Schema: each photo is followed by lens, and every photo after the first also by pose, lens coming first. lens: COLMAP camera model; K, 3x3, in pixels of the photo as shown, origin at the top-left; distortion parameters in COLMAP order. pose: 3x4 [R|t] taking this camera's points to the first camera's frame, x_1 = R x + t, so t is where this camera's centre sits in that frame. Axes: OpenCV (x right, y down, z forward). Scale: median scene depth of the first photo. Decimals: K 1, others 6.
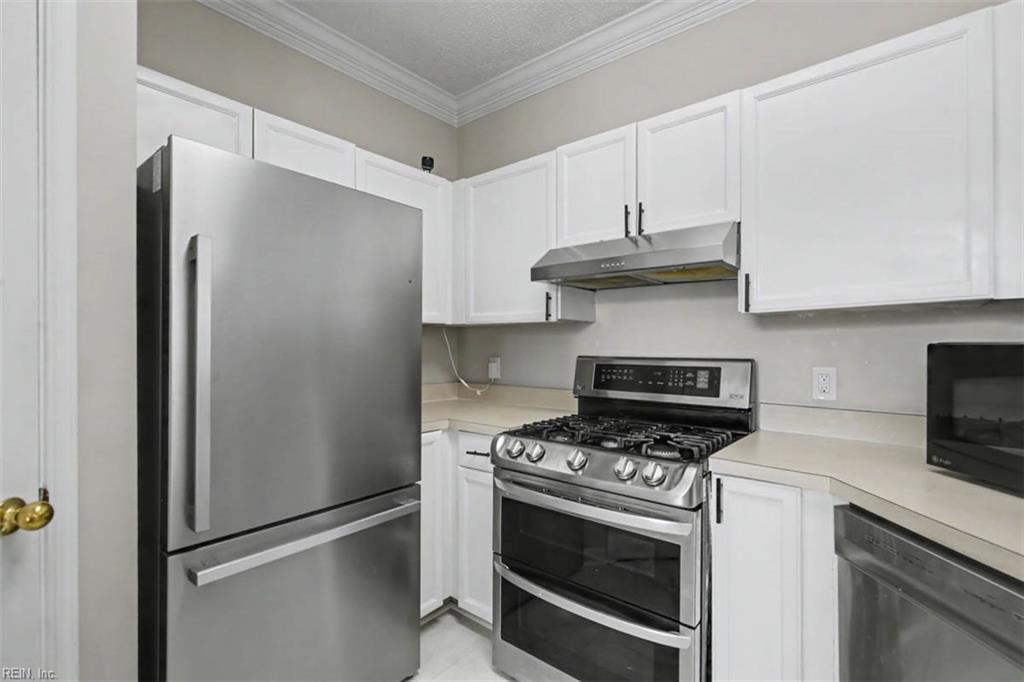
lens RADIAL K [[477.7, 0, 509.1], [0, 477.7, 345.5], [0, 0, 1]] dist [0.002446, -0.000934]
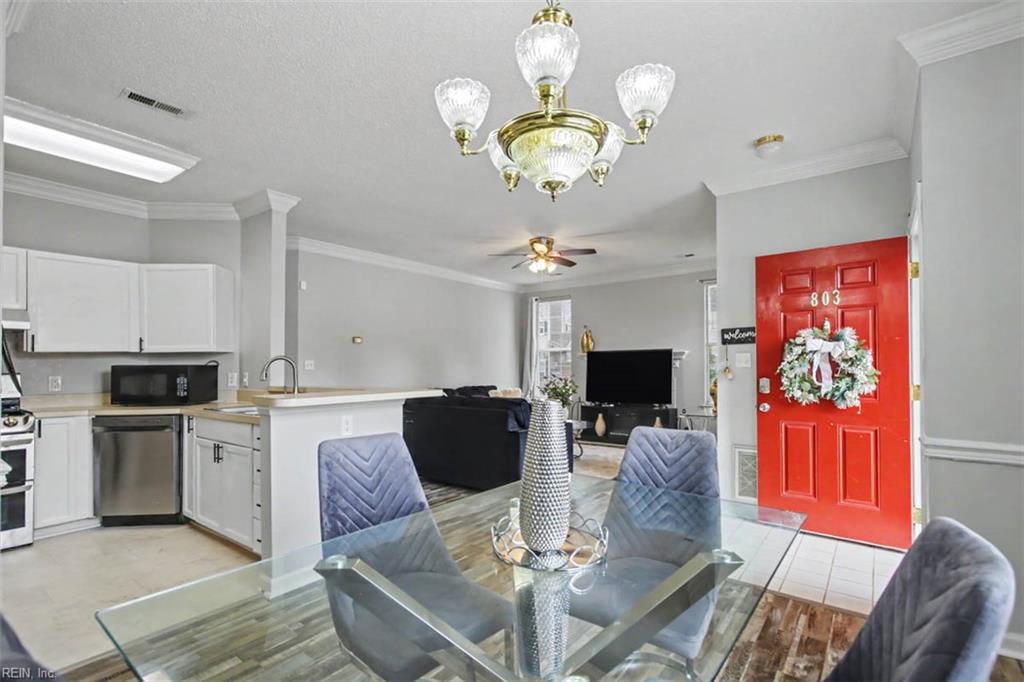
lens RADIAL K [[477.7, 0, 510.4], [0, 477.7, 360.7], [0, 0, 1]] dist [0.002446, -0.000934]
pose [[-0.033578, 0.014480, 0.999331, -1.563394], [0.009338, 0.999856, -0.014174, 0.022334], [-0.999392, 0.008856, -0.033708, -0.999830]]
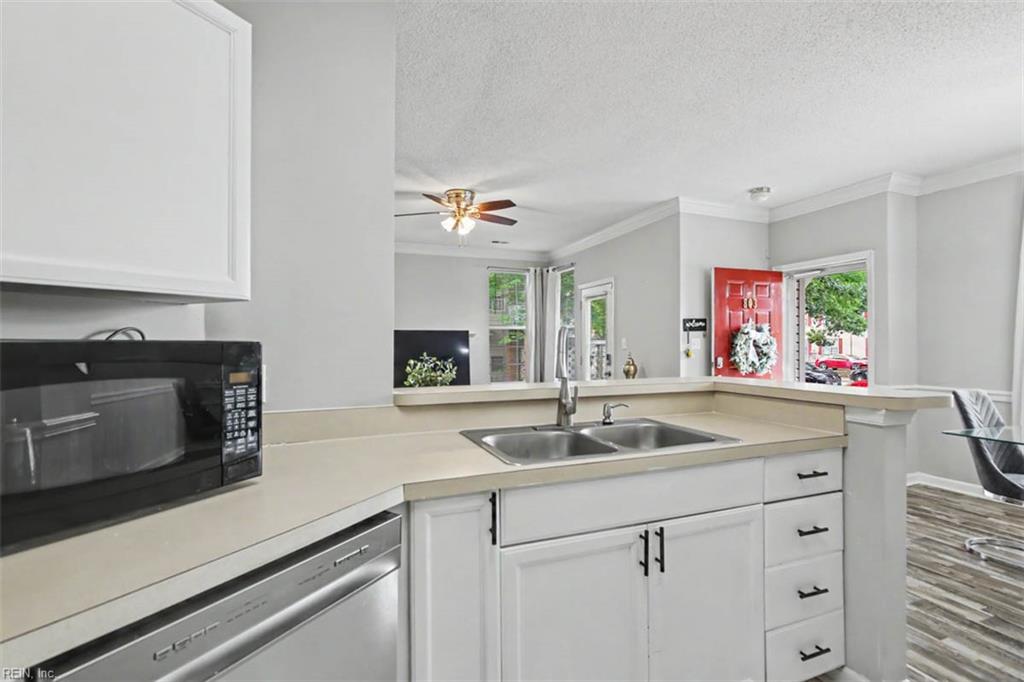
lens RADIAL K [[477.7, 0, 517.9], [0, 477.7, 341.8], [0, 0, 1]] dist [0.002446, -0.000934]
pose [[-0.877143, 0.008140, 0.480160, 0.025587], [0.005695, 0.999962, -0.006549, 0.002800], [-0.480195, -0.003009, -0.877157, 0.752304]]
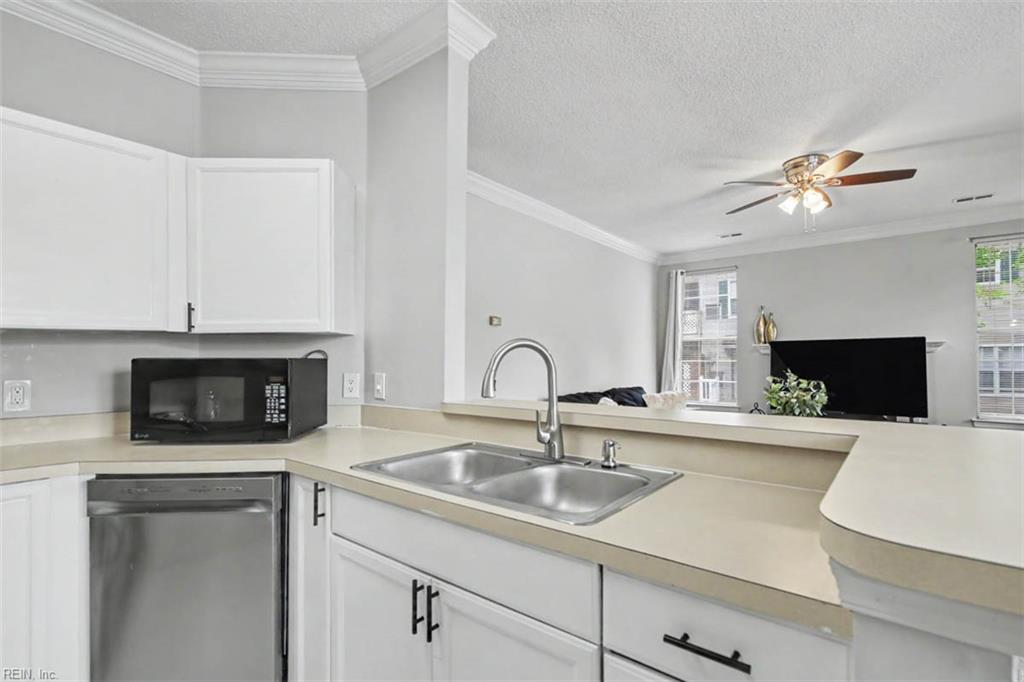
lens RADIAL K [[477.7, 0, 512.3], [0, 477.7, 354.2], [0, 0, 1]] dist [0.002446, -0.000934]
pose [[-0.012547, 0.012679, 0.999841, -0.416846], [0.002825, 0.999916, -0.012645, 0.002809], [-0.999917, 0.002666, -0.012582, -0.103149]]
